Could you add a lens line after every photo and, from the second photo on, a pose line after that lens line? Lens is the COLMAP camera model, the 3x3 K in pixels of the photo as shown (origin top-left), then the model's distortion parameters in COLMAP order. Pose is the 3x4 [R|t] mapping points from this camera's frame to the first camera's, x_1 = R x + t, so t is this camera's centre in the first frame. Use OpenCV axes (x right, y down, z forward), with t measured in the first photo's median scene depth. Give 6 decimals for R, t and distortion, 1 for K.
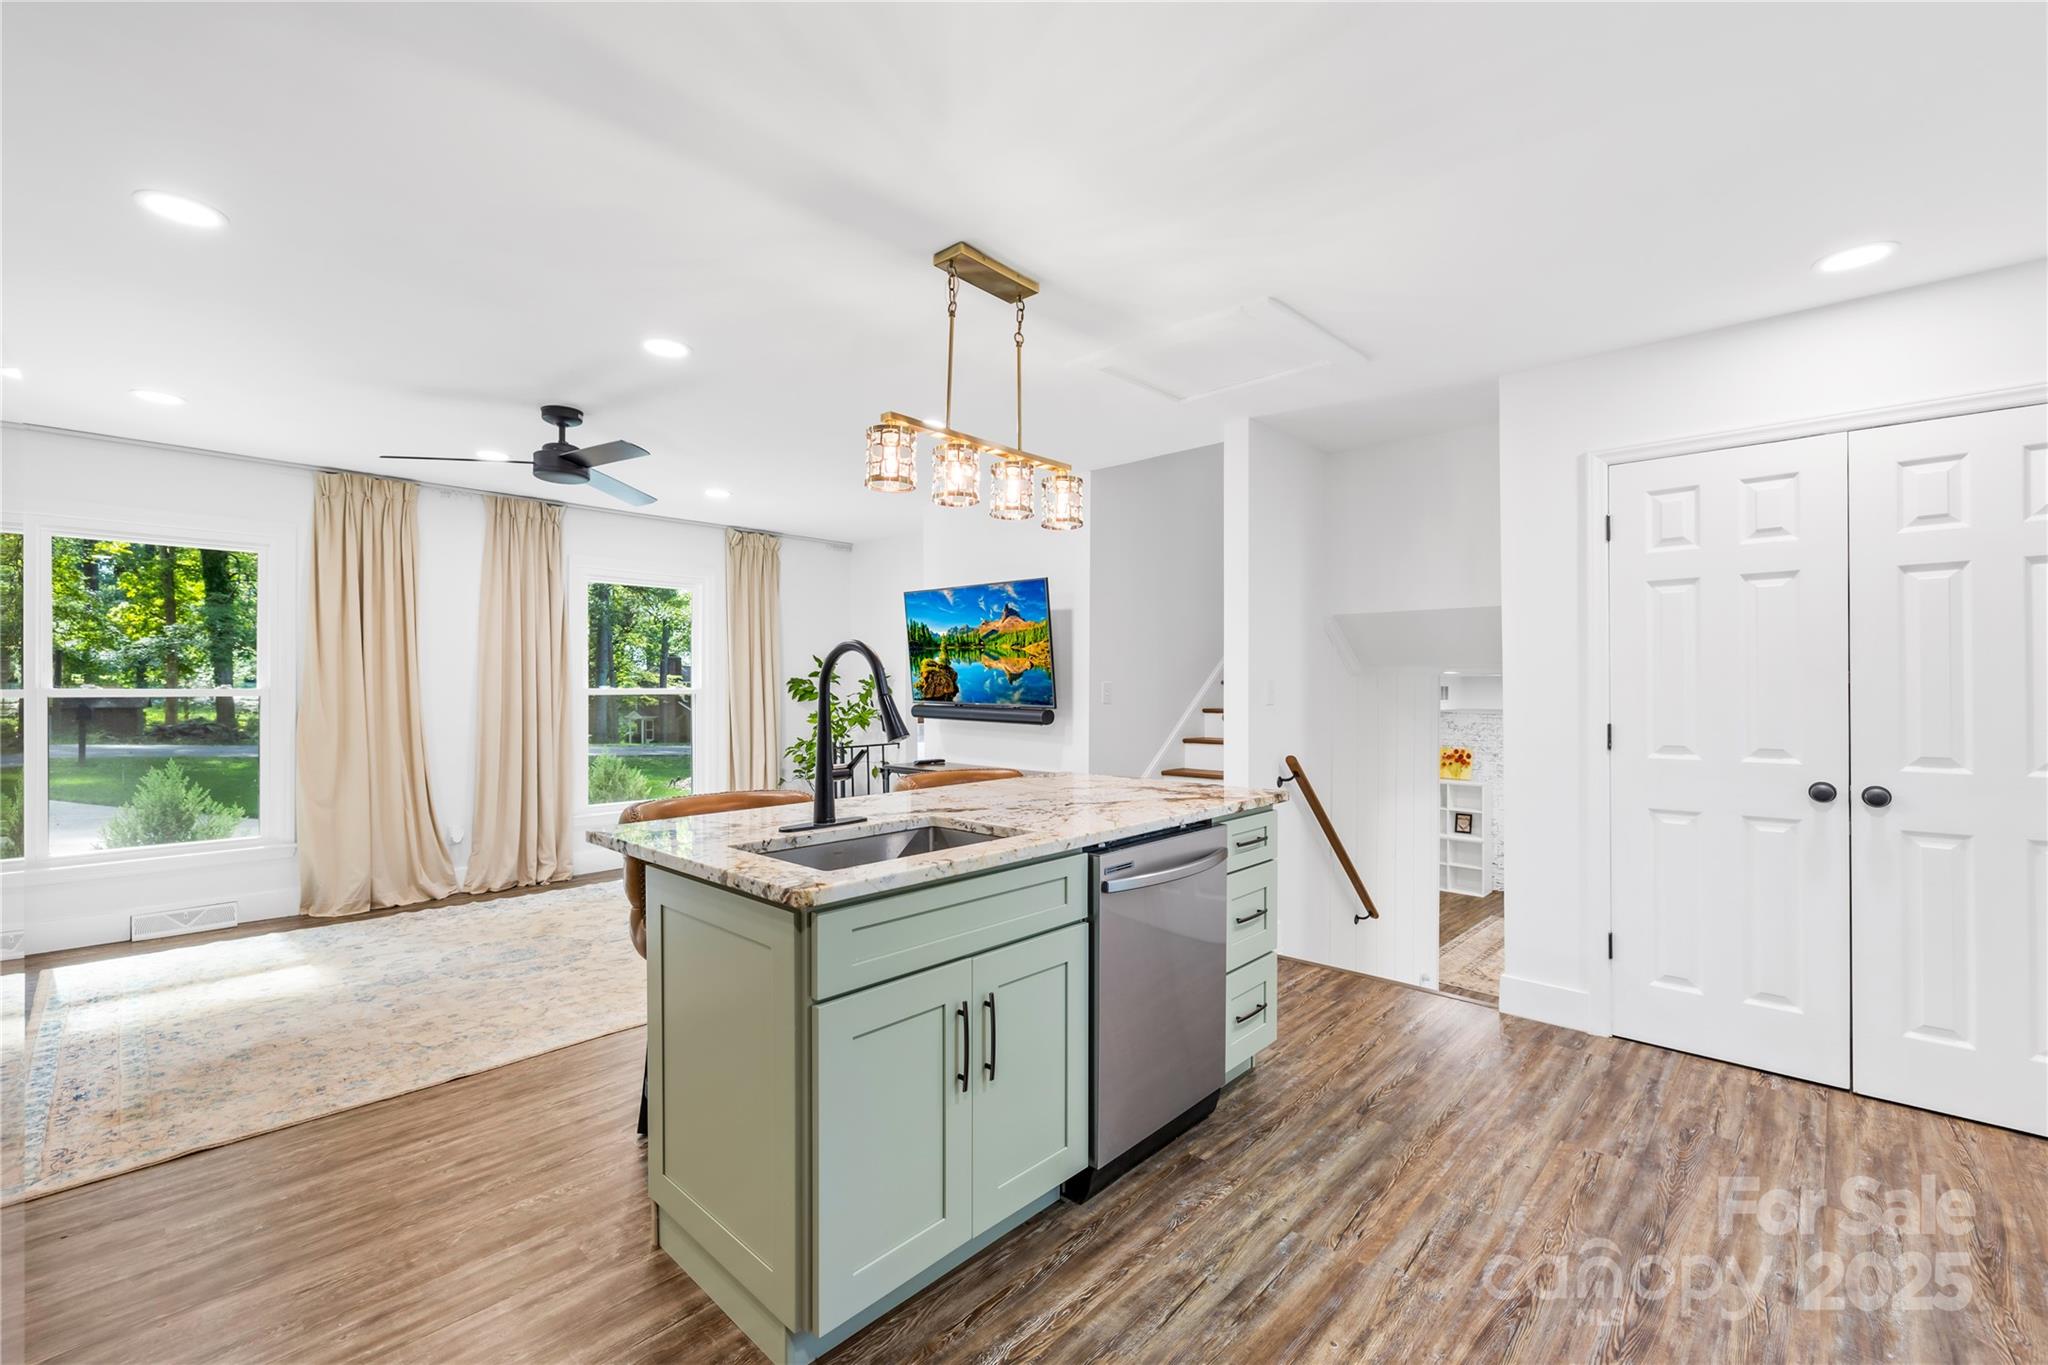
lens RADIAL K [[861.7, 0, 1013.8], [0, 861.7, 706.8], [0, 0, 1]] dist [0.000277, -0.000488]
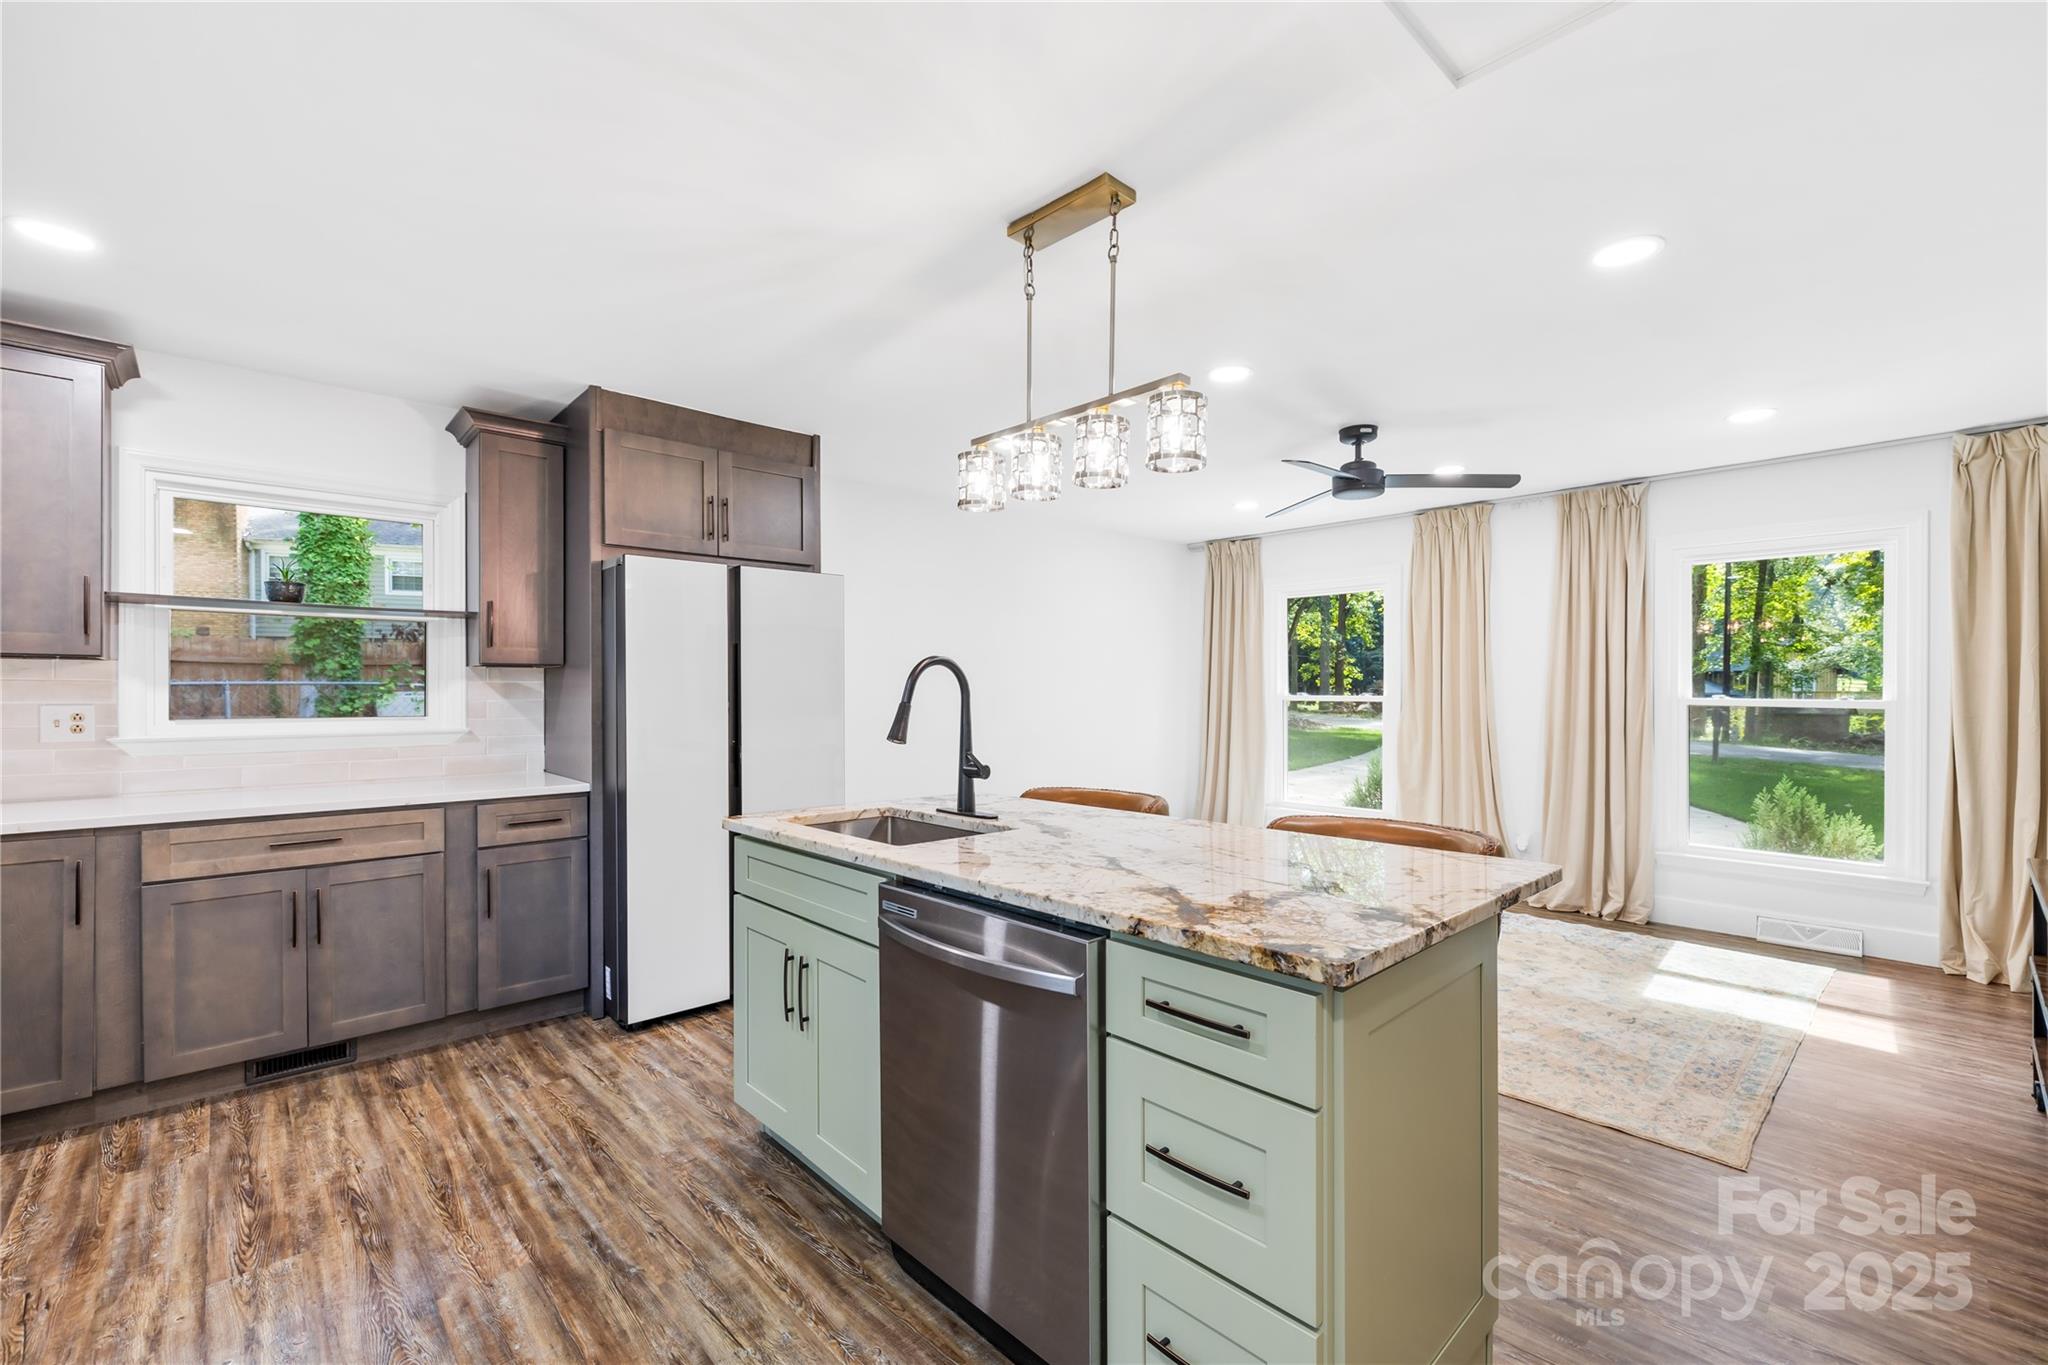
lens RADIAL K [[861.7, 0, 1013.8], [0, 861.7, 706.8], [0, 0, 1]] dist [0.000277, -0.000488]
pose [[-0.066484, 0.014949, -0.997676, 0.428945], [-0.022785, 0.999604, 0.016496, -0.013761], [0.997527, 0.023829, -0.066117, 0.517002]]
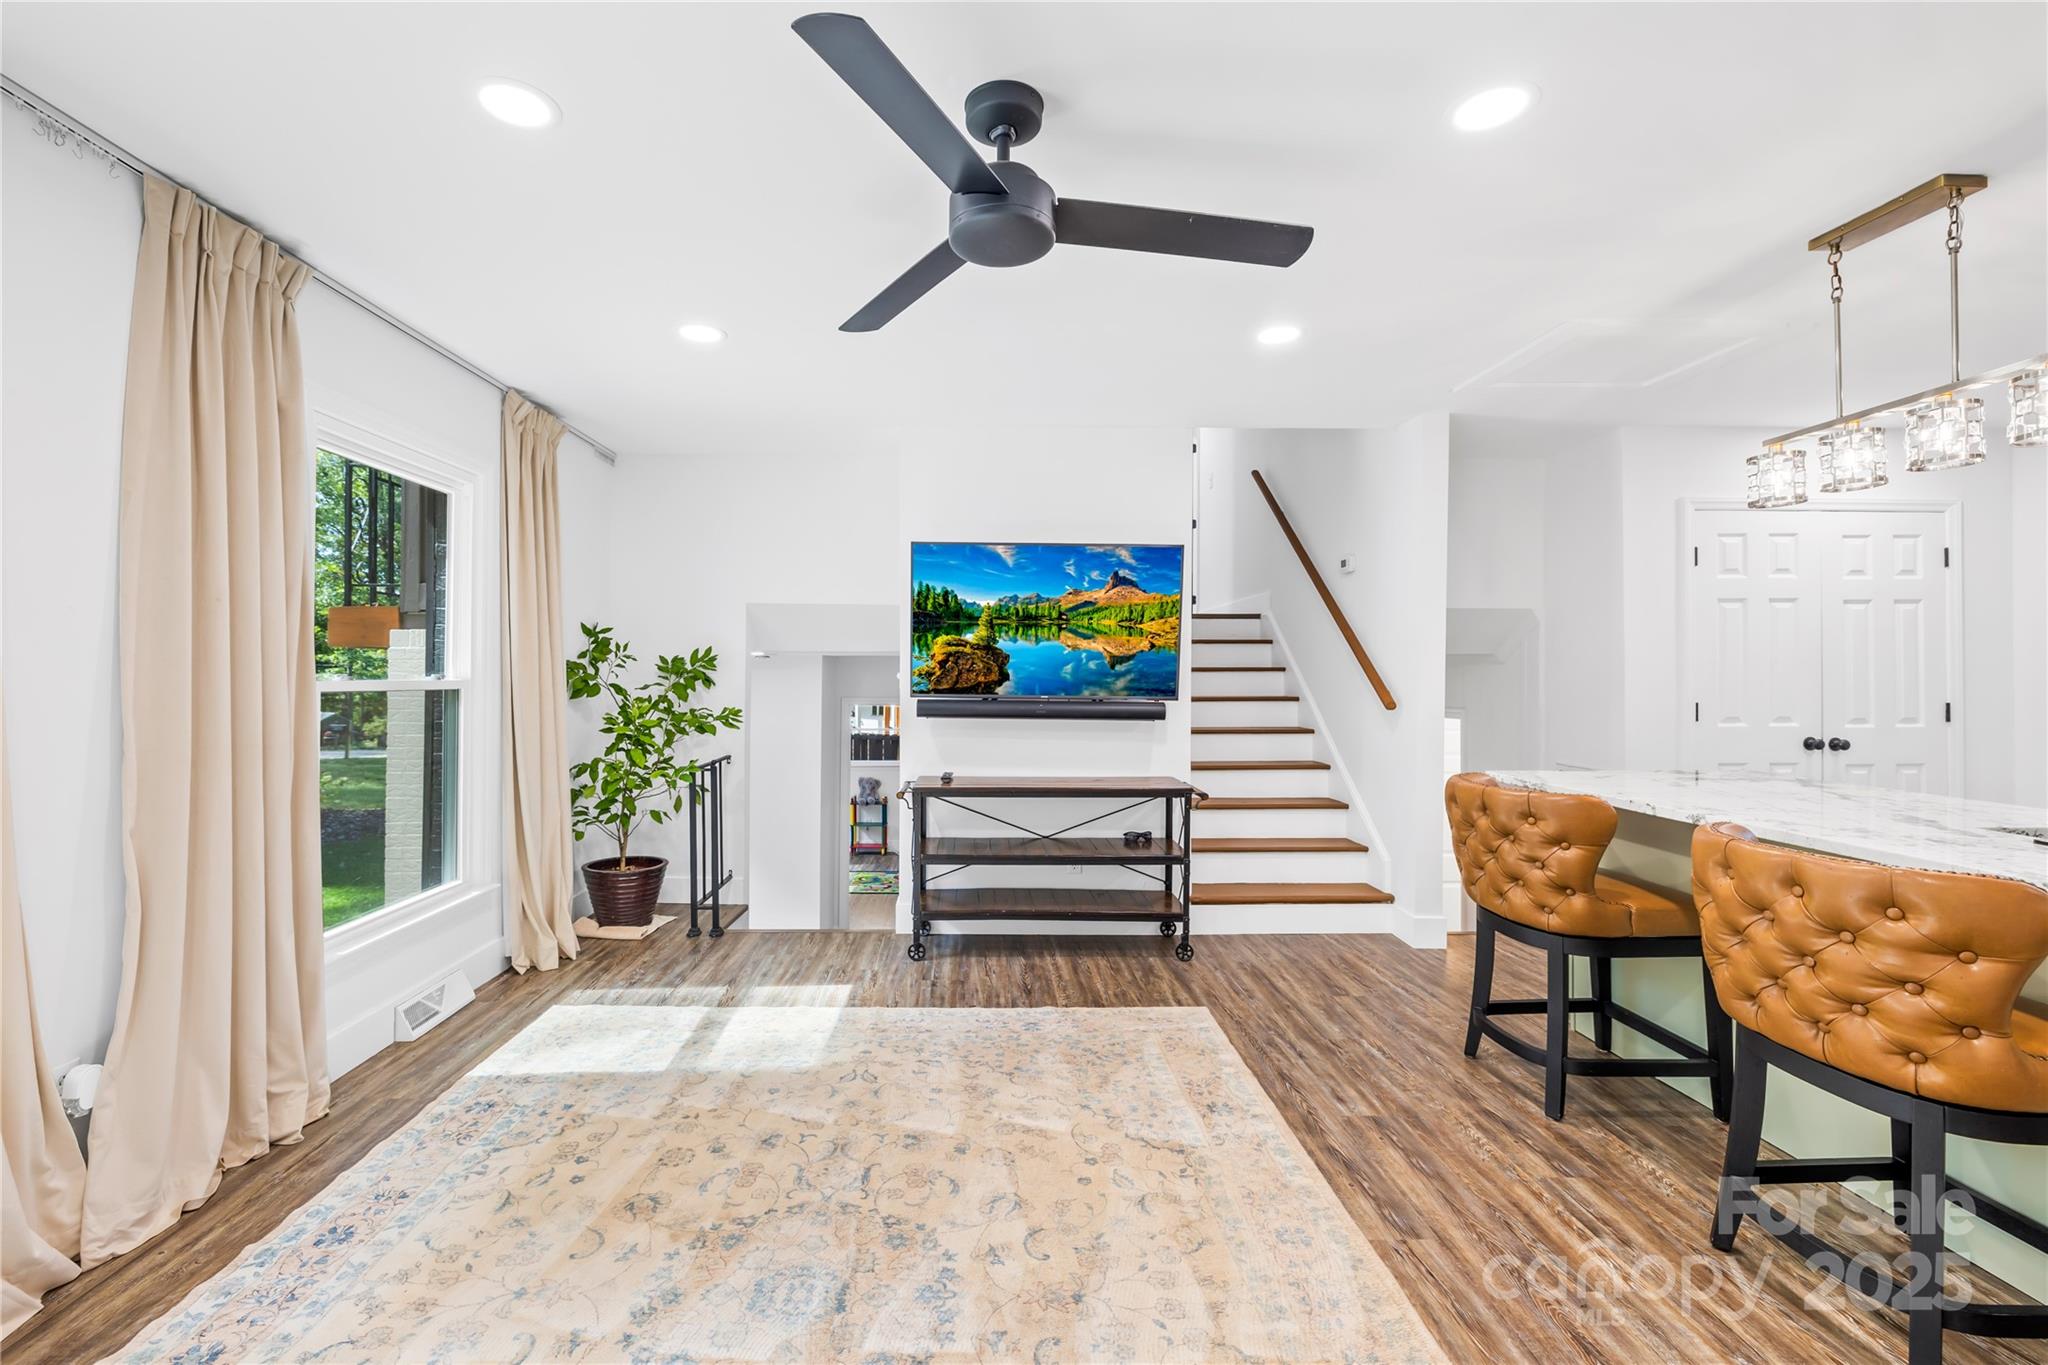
lens RADIAL K [[868.5, 0, 1024.0], [0, 868.5, 682.5], [0, 0, 1]] dist [-0.000700, 0.000252]
pose [[0.719212, -0.007688, 0.694748, -0.653285], [0.015261, 0.999872, -0.004733, -0.013528], [-0.694623, 0.014006, 0.719238, 0.492769]]
